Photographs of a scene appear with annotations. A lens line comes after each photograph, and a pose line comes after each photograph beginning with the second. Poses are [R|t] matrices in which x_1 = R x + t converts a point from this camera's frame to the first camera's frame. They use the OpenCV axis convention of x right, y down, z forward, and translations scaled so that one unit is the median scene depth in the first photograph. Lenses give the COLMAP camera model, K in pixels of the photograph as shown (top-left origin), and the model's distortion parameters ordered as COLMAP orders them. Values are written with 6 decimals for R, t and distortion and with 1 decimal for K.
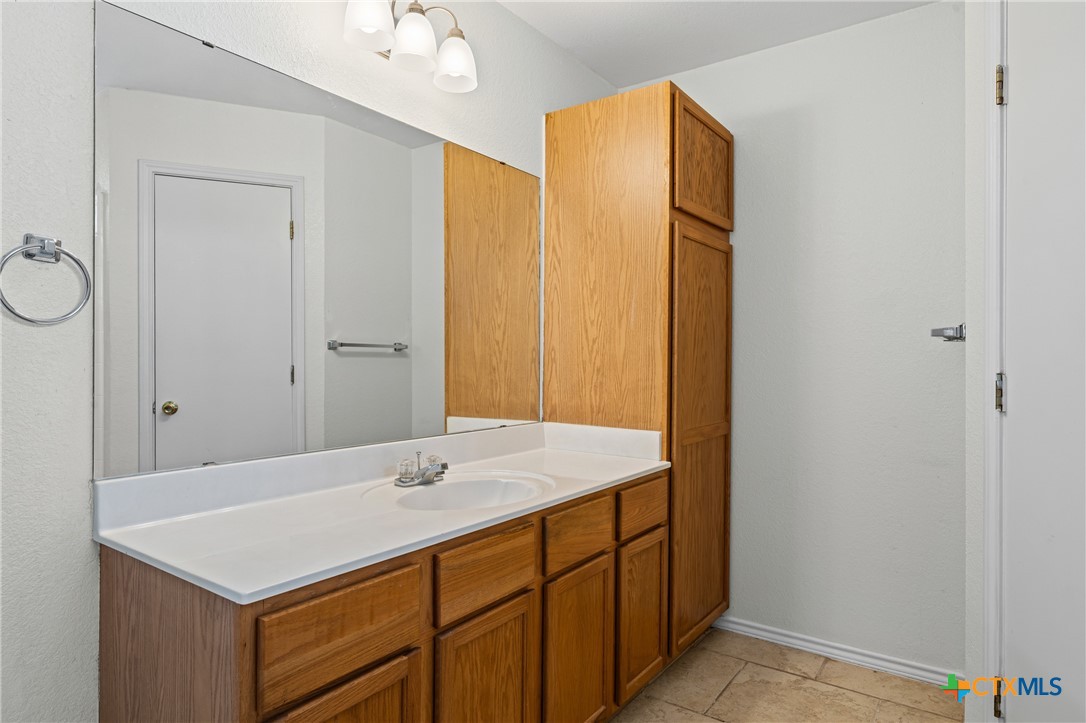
lens RADIAL K [[630.5, 0, 547.1], [0, 630.5, 360.9], [0, 0, 1]] dist [0.000512, -0.000525]
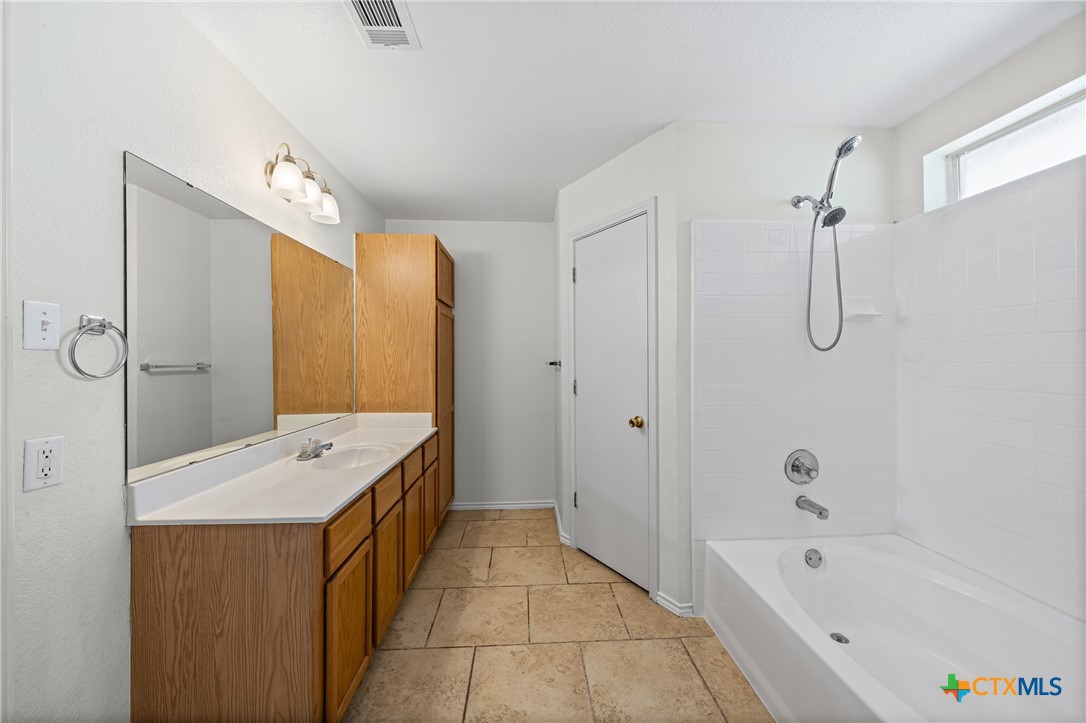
lens RADIAL K [[391.3, 0, 541.3], [0, 391.3, 358.0], [0, 0, 1]] dist [0.000201, 0.000172]
pose [[0.789122, -0.005841, 0.614209, -0.279941], [0.009649, 0.999949, -0.002887, -0.047537], [-0.614161, 0.008205, 0.789138, -0.158227]]
